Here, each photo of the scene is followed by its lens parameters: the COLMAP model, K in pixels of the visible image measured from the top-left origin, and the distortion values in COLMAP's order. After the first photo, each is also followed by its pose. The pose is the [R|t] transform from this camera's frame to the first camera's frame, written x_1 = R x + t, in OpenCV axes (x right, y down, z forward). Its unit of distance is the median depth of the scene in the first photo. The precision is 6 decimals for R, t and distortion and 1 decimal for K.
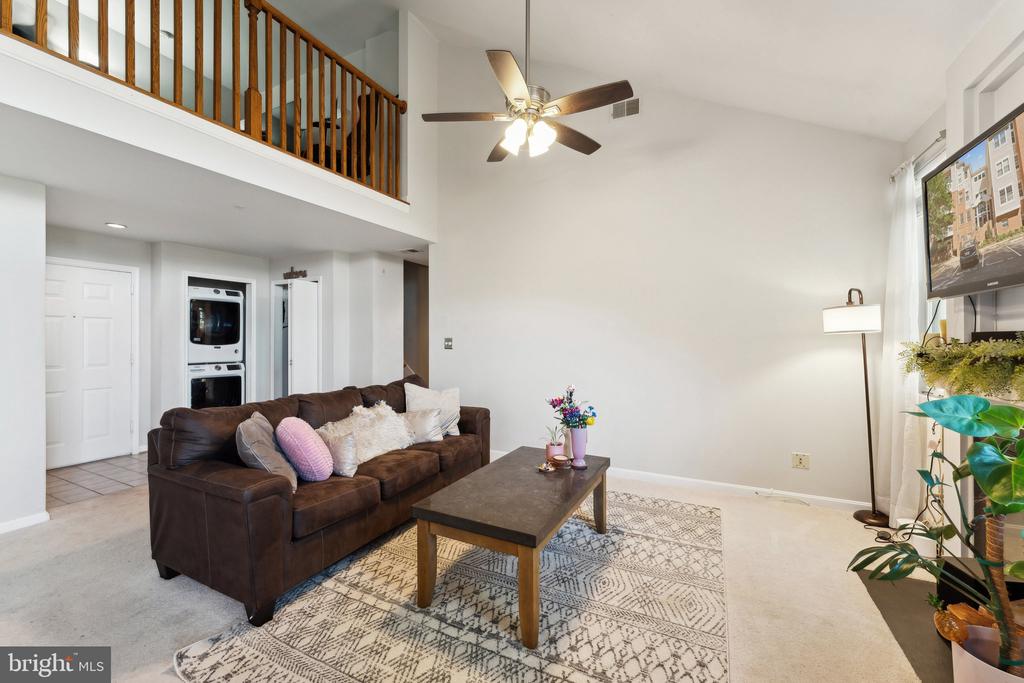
lens RADIAL K [[414.3, 0, 512.6], [0, 414.3, 336.8], [0, 0, 1]] dist [0.002052, -0.001073]
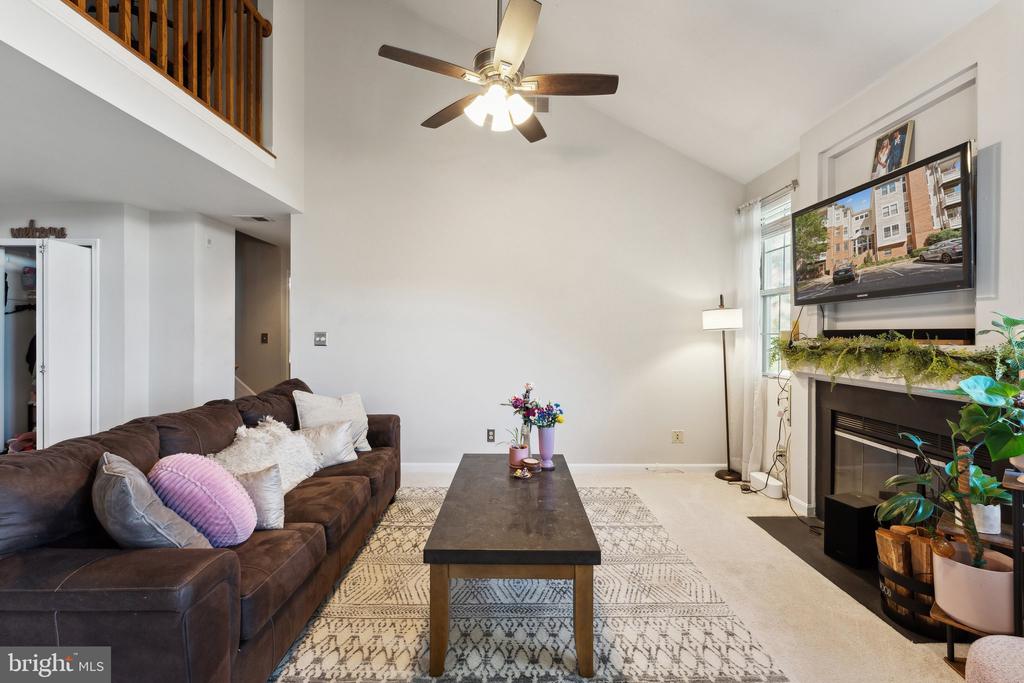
lens RADIAL K [[414.3, 0, 510.9], [0, 414.3, 336.4], [0, 0, 1]] dist [0.002052, -0.001073]
pose [[0.890275, 0.003124, 0.455413, -0.264882], [-0.007103, 0.999950, 0.007026, 0.003377], [-0.455368, -0.009490, 0.890253, 0.144016]]
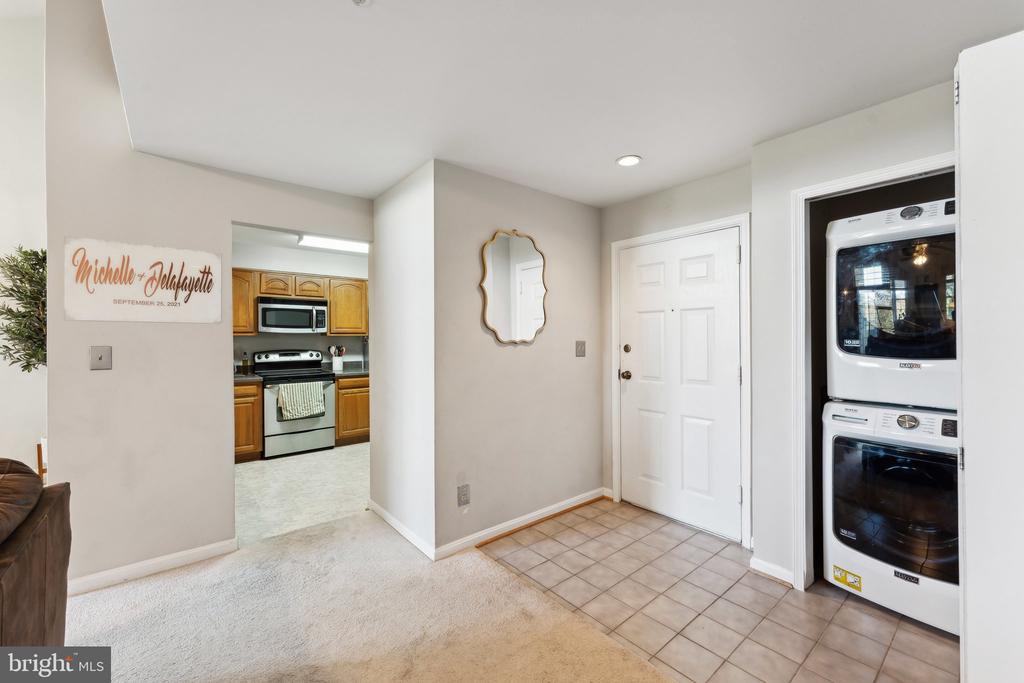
lens RADIAL K [[414.3, 0, 512.7], [0, 414.3, 337.1], [0, 0, 1]] dist [0.002052, -0.001073]
pose [[-0.406048, -0.004776, -0.913839, -0.367151], [0.005933, 0.999951, -0.007863, 0.002312], [0.913833, -0.008614, -0.406000, 1.286551]]
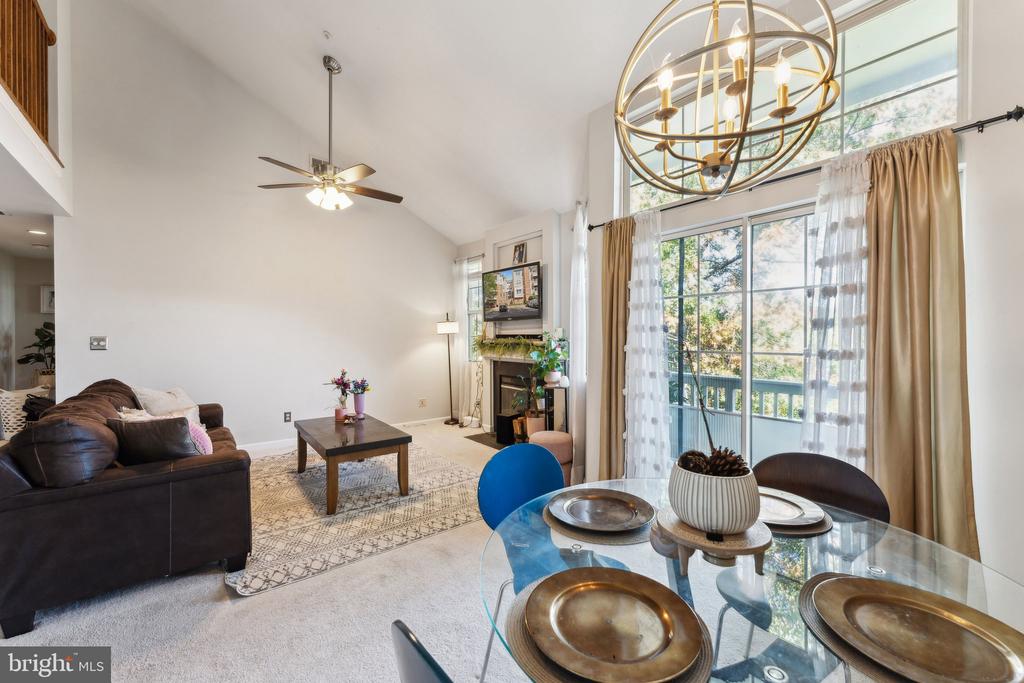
lens RADIAL K [[414.3, 0, 511.5], [0, 414.3, 341.0], [0, 0, 1]] dist [0.002052, -0.001073]
pose [[0.420398, -0.009318, 0.907292, -0.773330], [-0.003276, 0.999925, 0.011788, -0.002027], [-0.907334, -0.007928, 0.420336, -0.136785]]
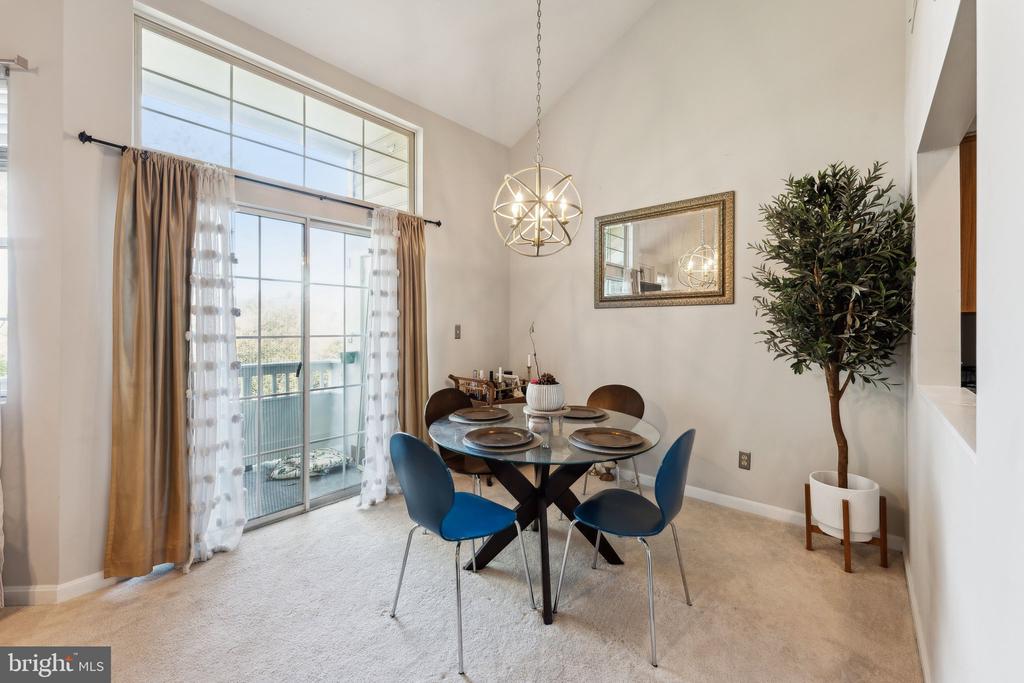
lens RADIAL K [[414.3, 0, 516.2], [0, 414.3, 330.3], [0, 0, 1]] dist [0.002052, -0.001073]
pose [[-0.970888, -0.009299, 0.239355, -0.545810], [-0.007990, 0.999947, 0.006439, 0.005877], [-0.239402, 0.004339, -0.970911, 0.500589]]
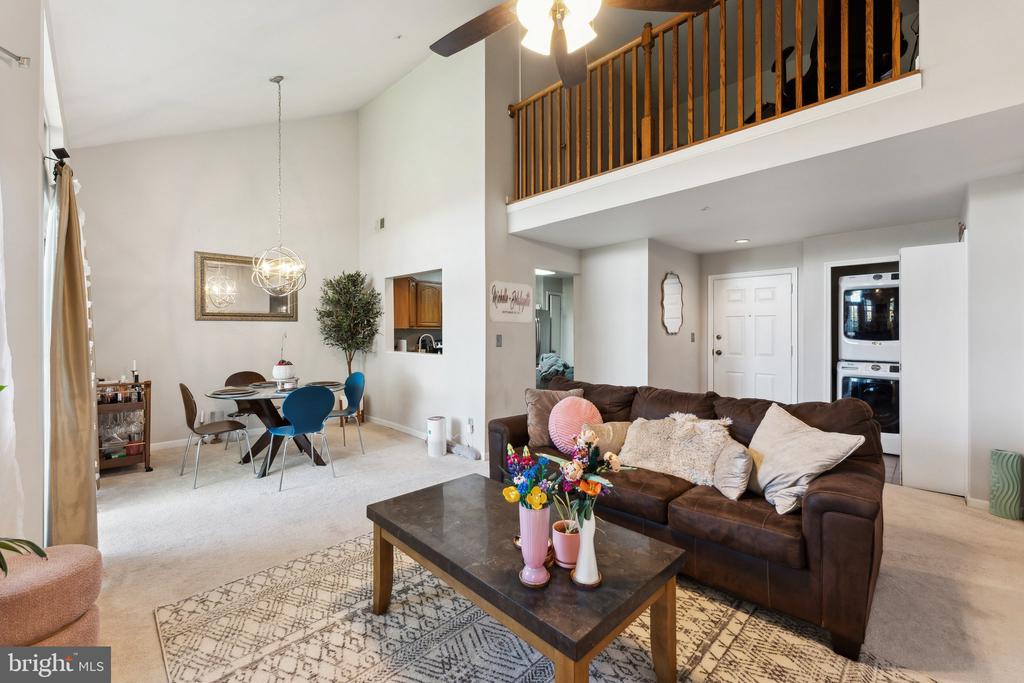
lens RADIAL K [[414.3, 0, 509.6], [0, 414.3, 333.3], [0, 0, 1]] dist [0.002052, -0.001073]
pose [[-0.315052, 0.001985, -0.949072, 0.504668], [0.004417, 0.999990, 0.000625, 0.002200], [0.949064, -0.003995, -0.315058, 0.863658]]
